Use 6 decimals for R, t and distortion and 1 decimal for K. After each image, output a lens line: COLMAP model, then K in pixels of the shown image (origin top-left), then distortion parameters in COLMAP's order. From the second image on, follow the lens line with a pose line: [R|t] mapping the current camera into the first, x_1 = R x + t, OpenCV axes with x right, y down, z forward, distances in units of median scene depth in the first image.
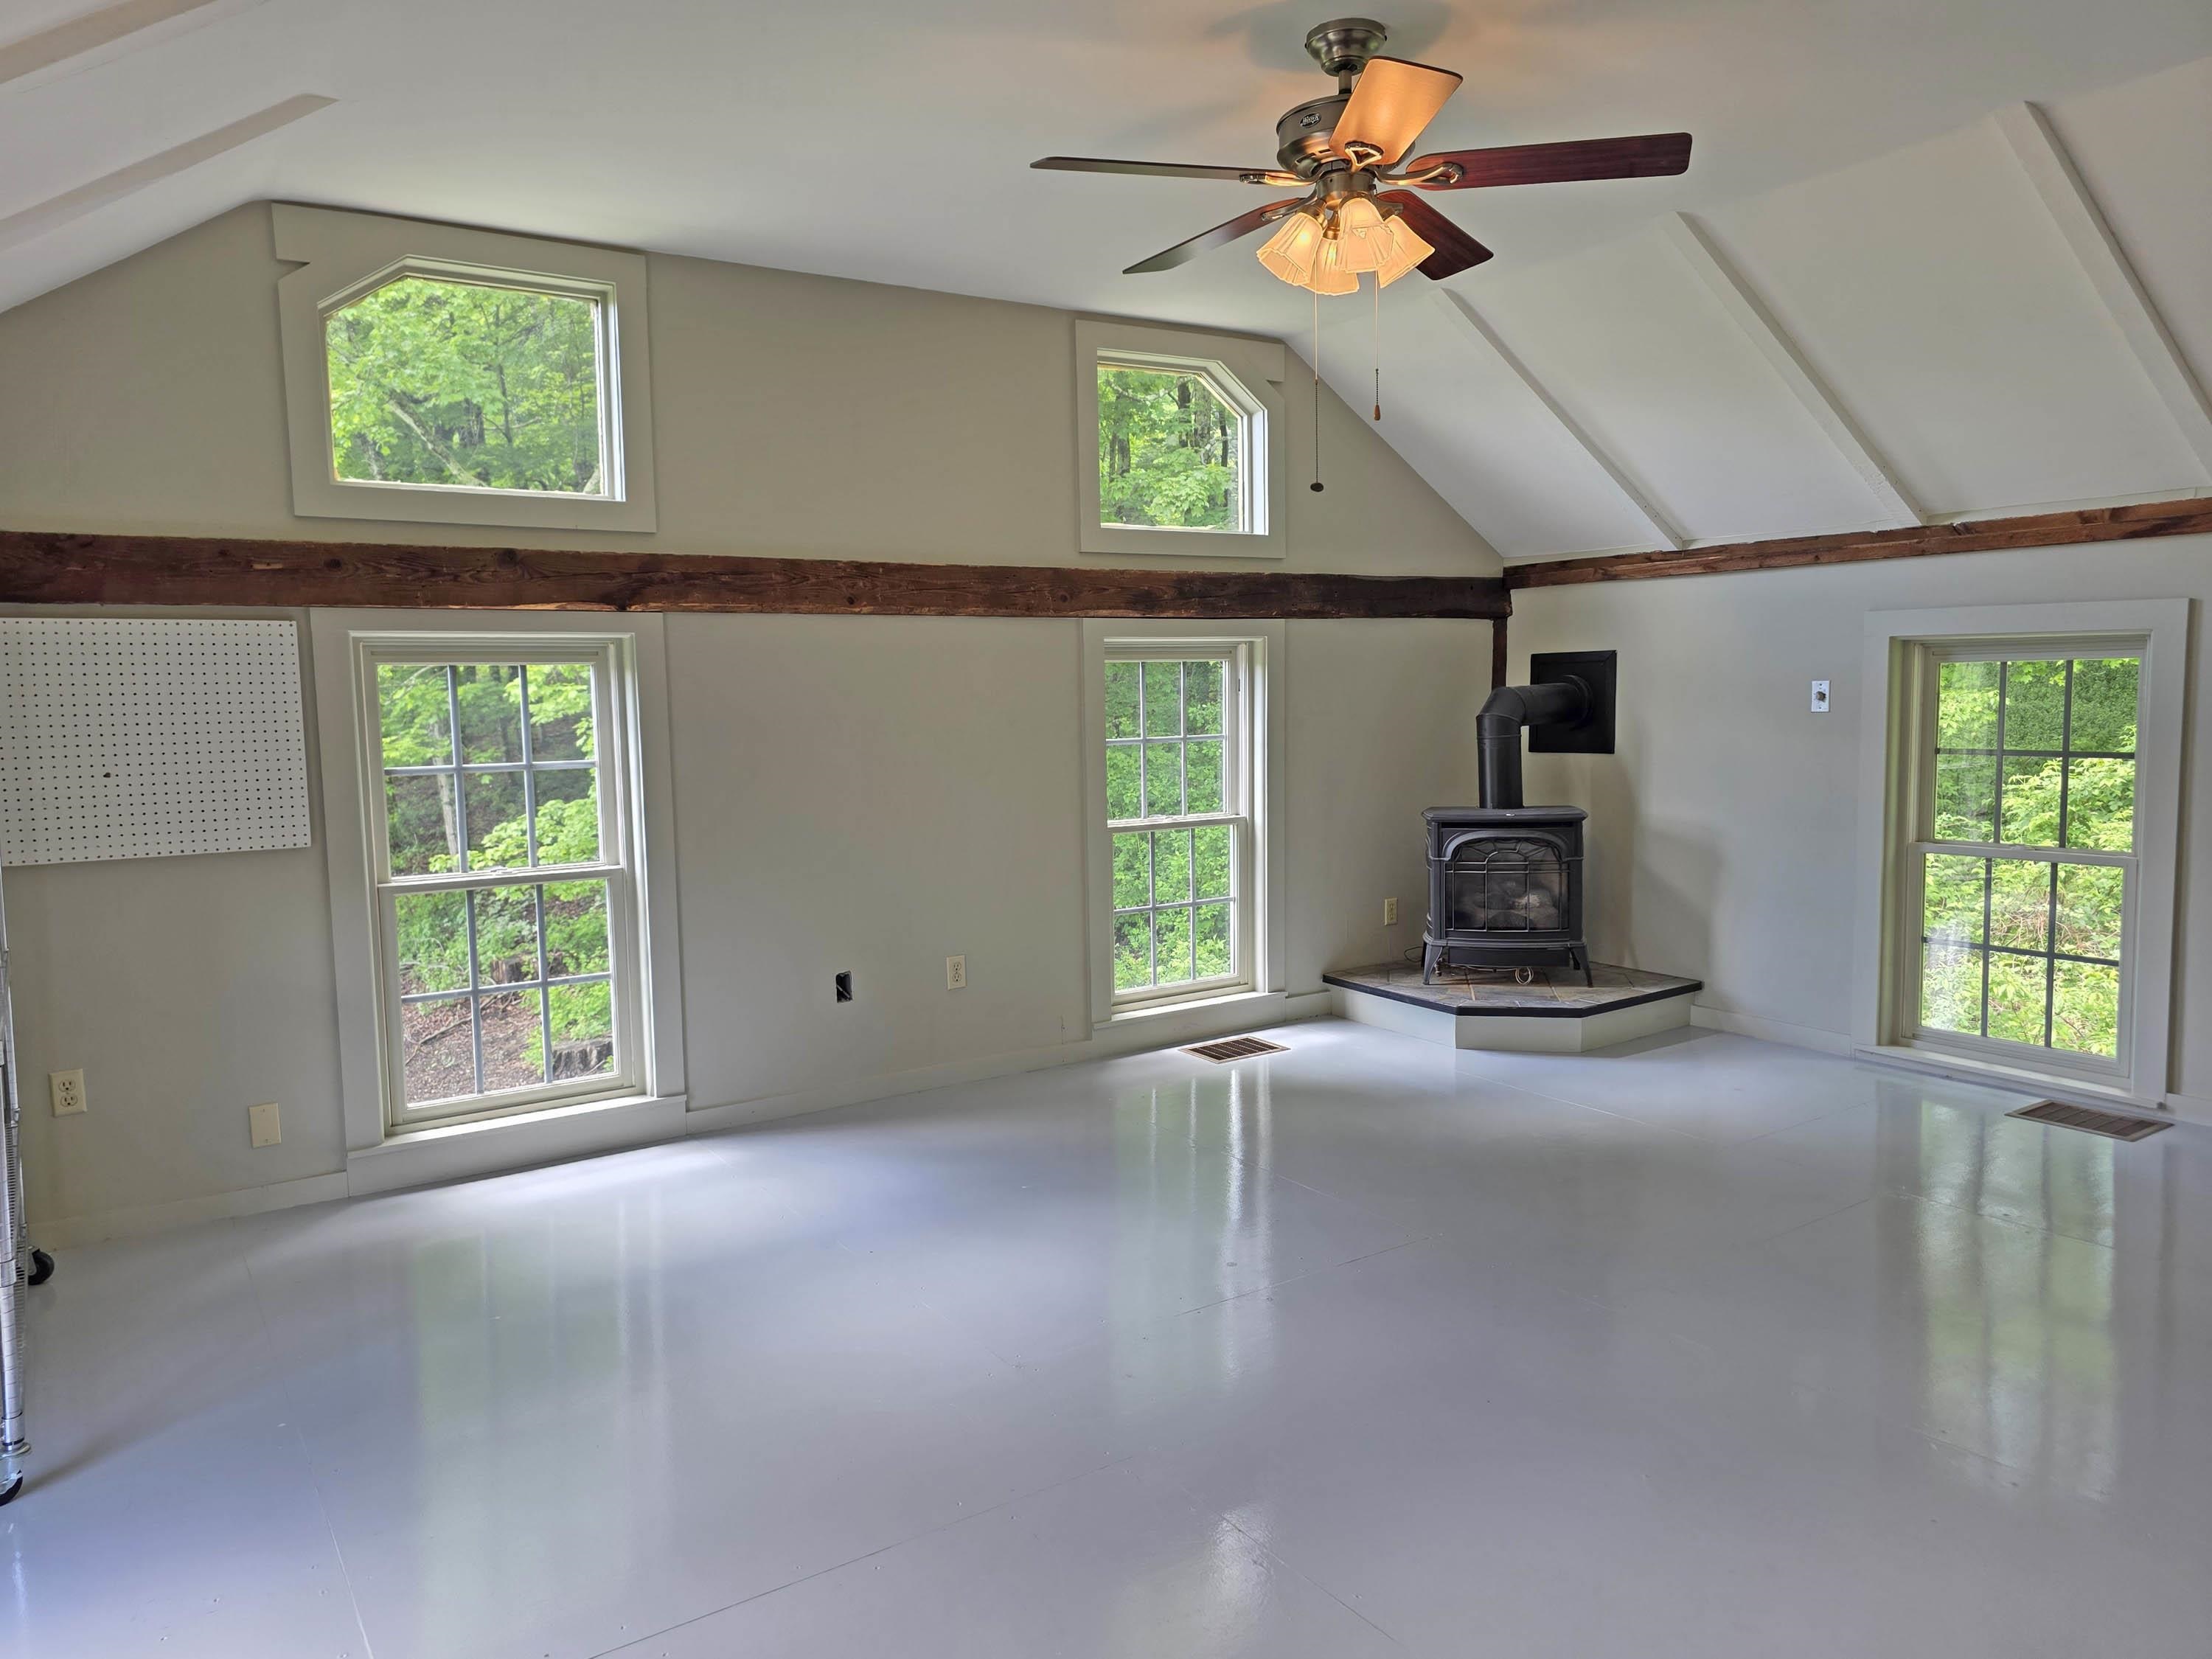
lens RADIAL K [[1481.3, 0, 1106.0], [0, 1481.3, 829.5], [0, 0, 1]] dist [0.087865, -0.084855]
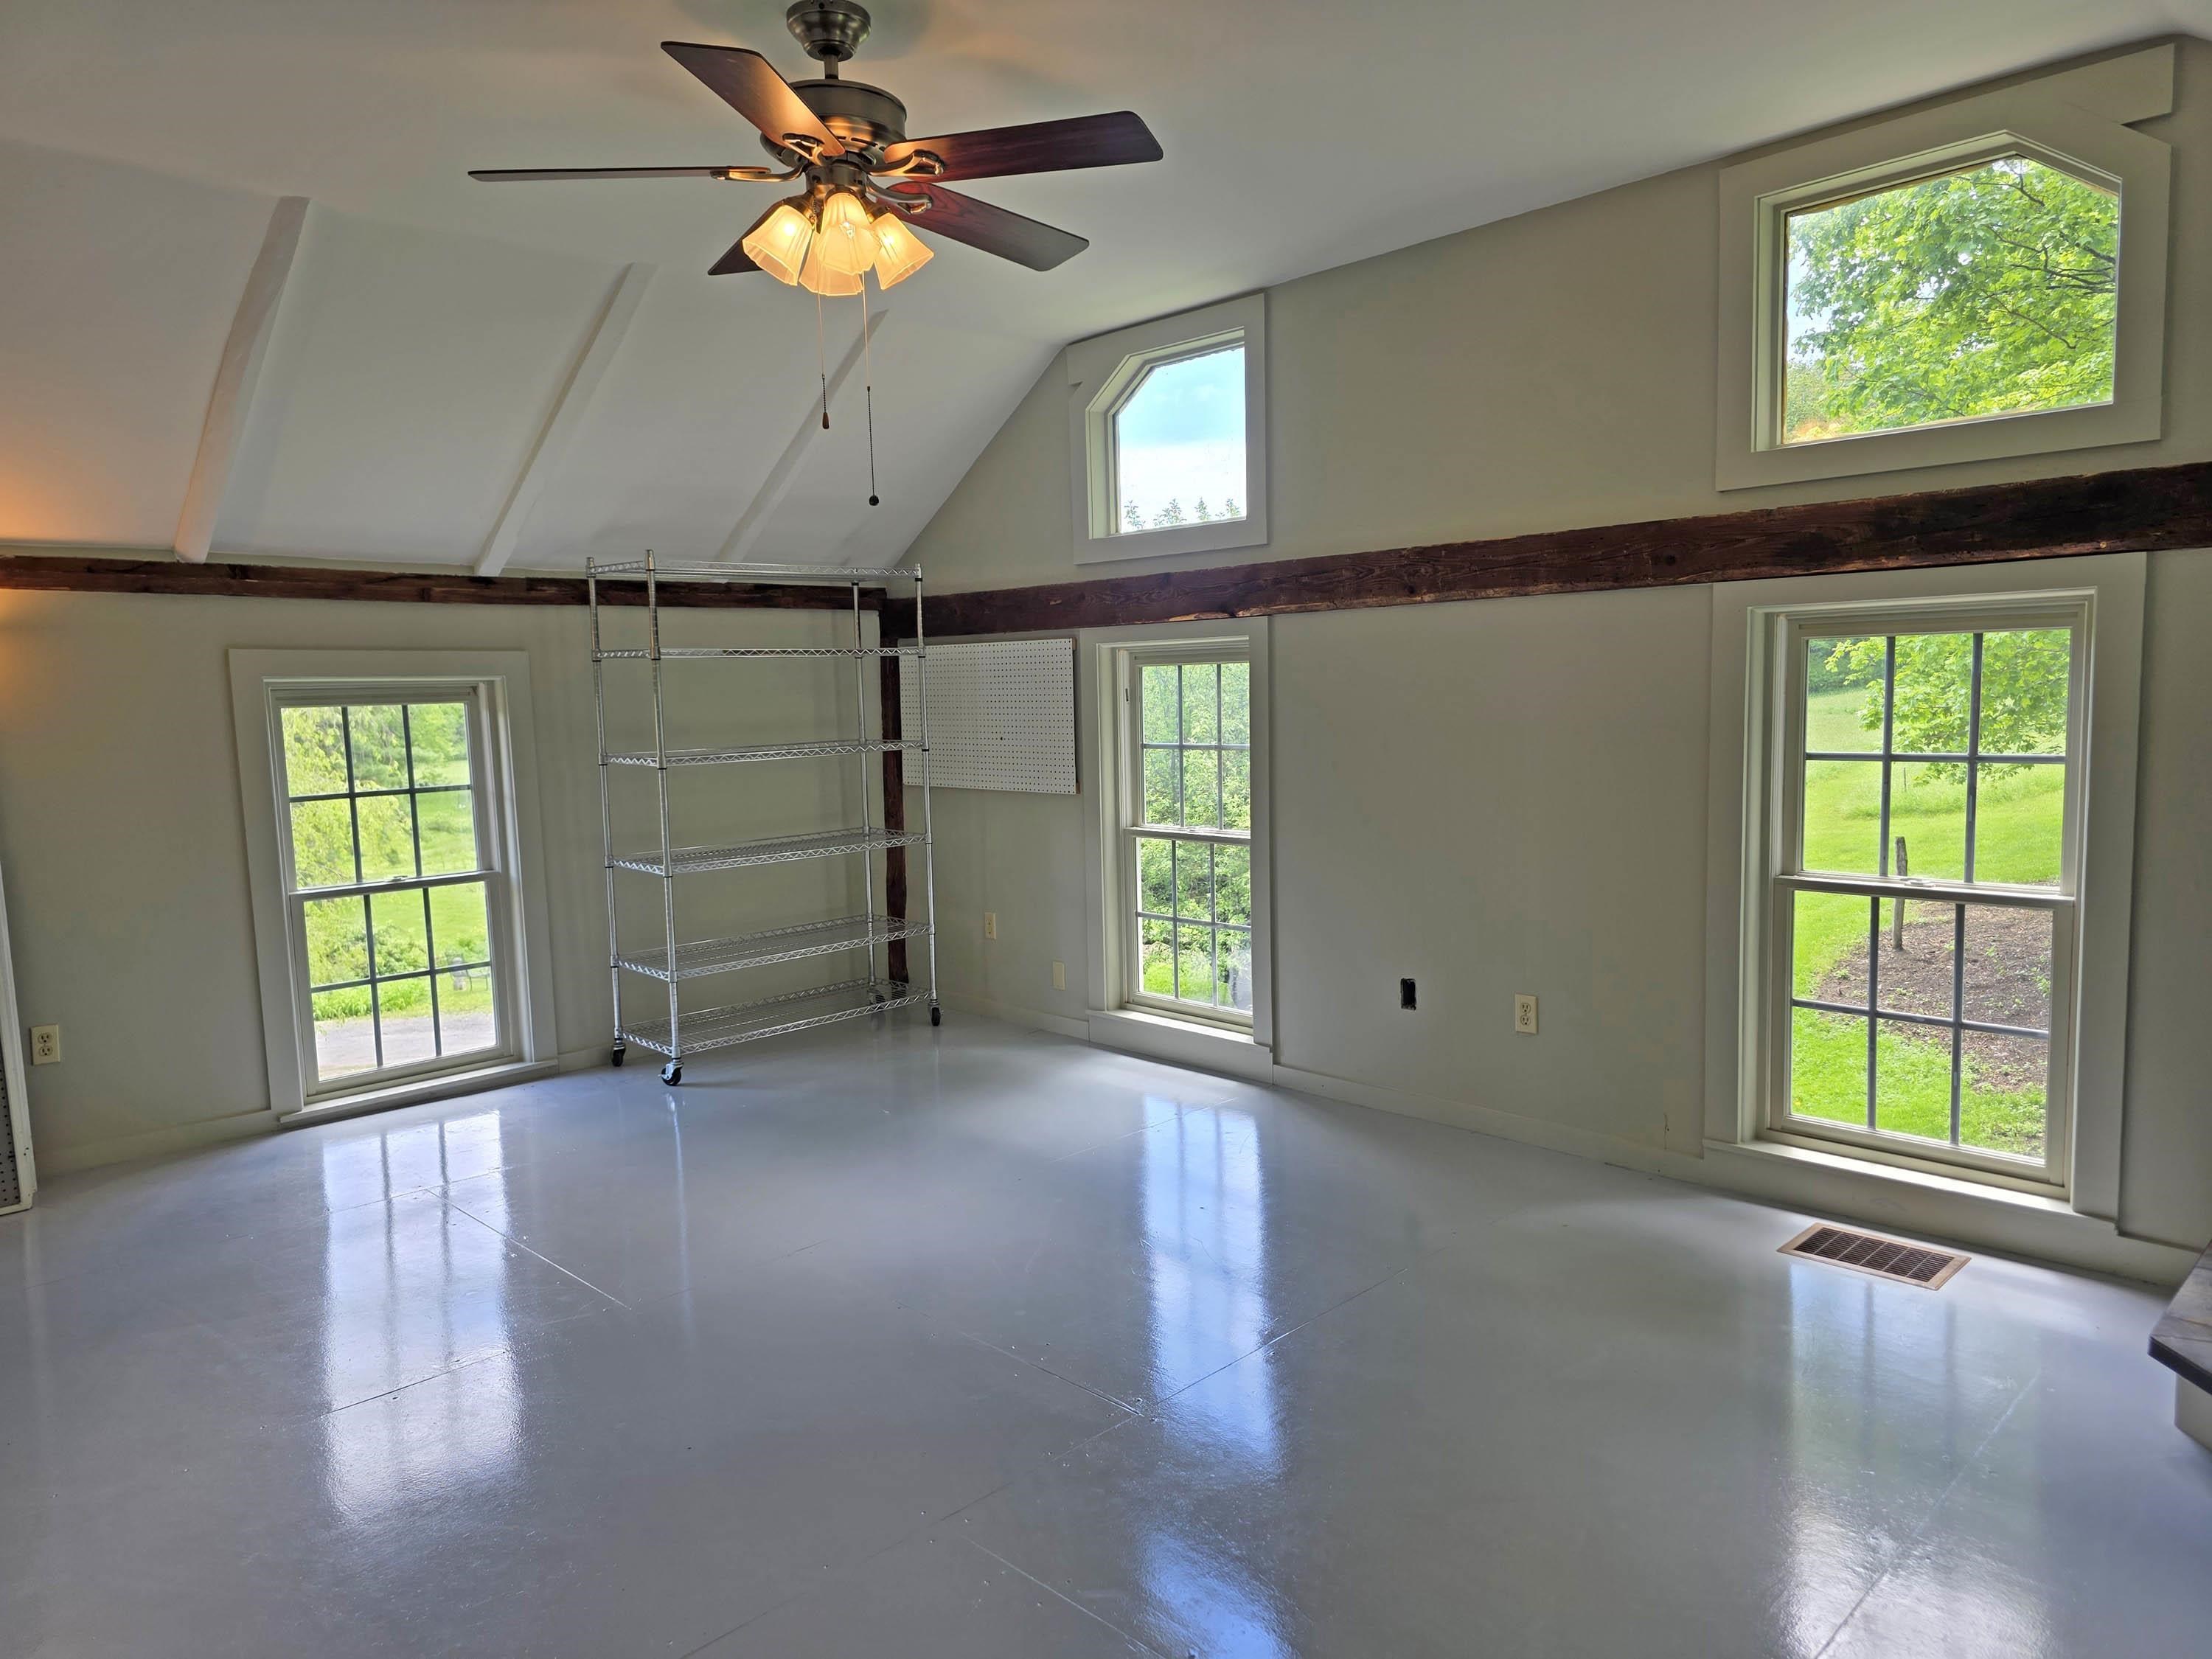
lens RADIAL K [[1481.3, 0, 1106.0], [0, 1481.3, 829.5], [0, 0, 1]] dist [0.087865, -0.084855]
pose [[0.182441, 0.116519, -0.976288, 0.727412], [-0.066394, 0.992147, 0.106005, -0.089733], [0.980973, 0.045480, 0.188744, 0.635853]]
